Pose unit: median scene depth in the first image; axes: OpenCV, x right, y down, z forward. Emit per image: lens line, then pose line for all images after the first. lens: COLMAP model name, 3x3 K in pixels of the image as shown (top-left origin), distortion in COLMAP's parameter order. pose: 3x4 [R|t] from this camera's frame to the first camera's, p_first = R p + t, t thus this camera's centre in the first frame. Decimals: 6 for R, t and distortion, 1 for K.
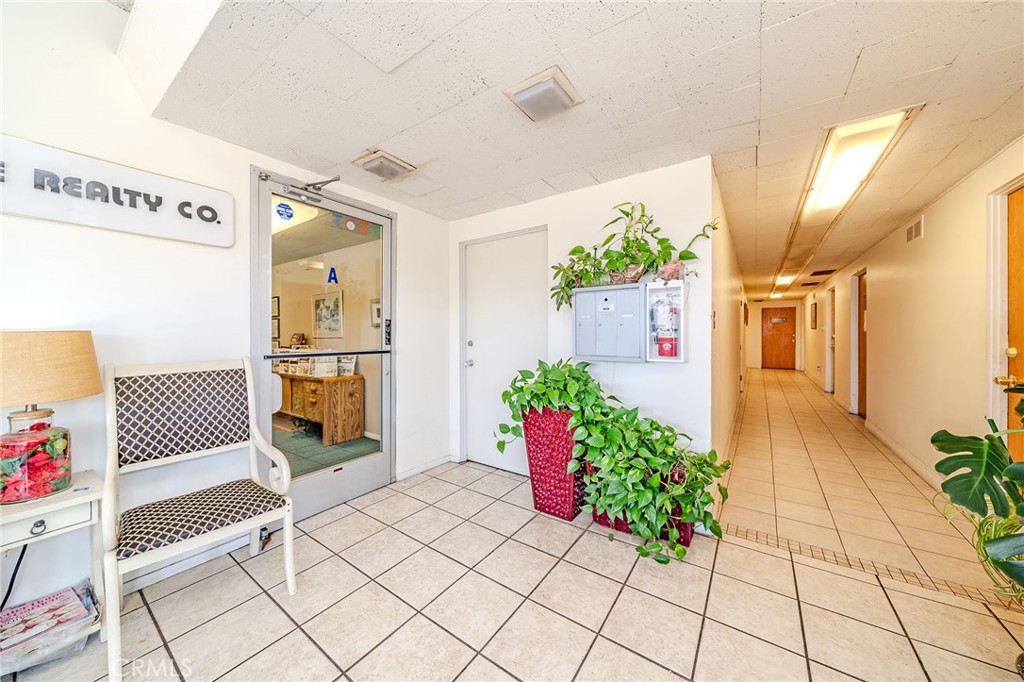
lens RADIAL K [[352.5, 0, 507.8], [0, 352.5, 338.4], [0, 0, 1]] dist [-0.001680, -0.000071]
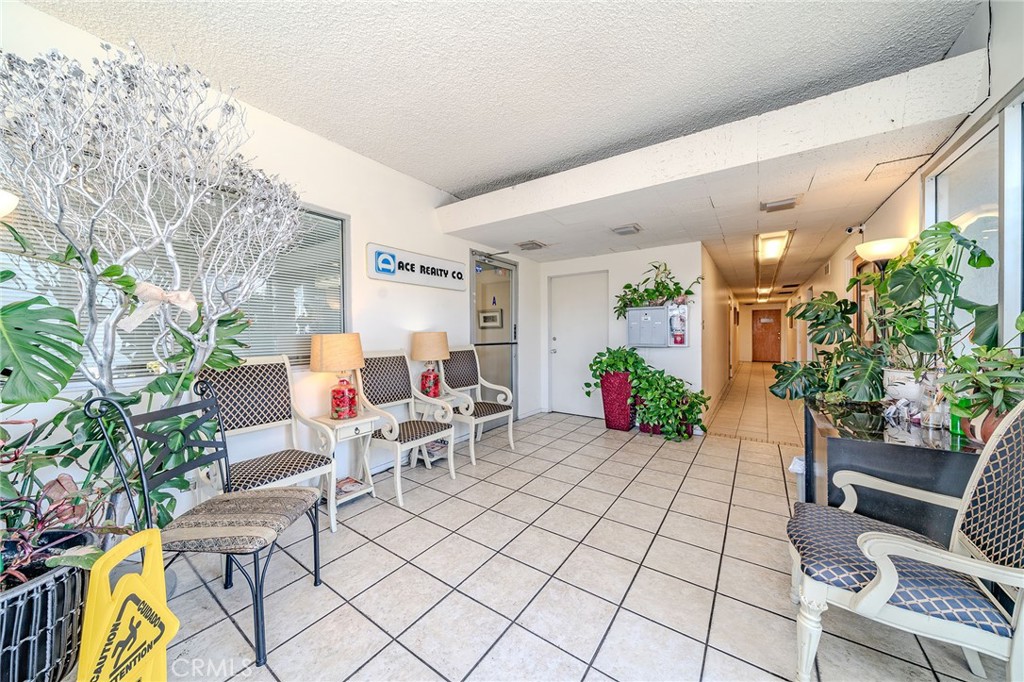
lens RADIAL K [[352.5, 0, 507.8], [0, 352.5, 338.4], [0, 0, 1]] dist [-0.001680, -0.000071]
pose [[0.999989, -0.003976, -0.002291, -0.472310], [0.003978, 0.999992, 0.001075, 0.014933], [0.002287, -0.001084, 0.999997, -0.917635]]
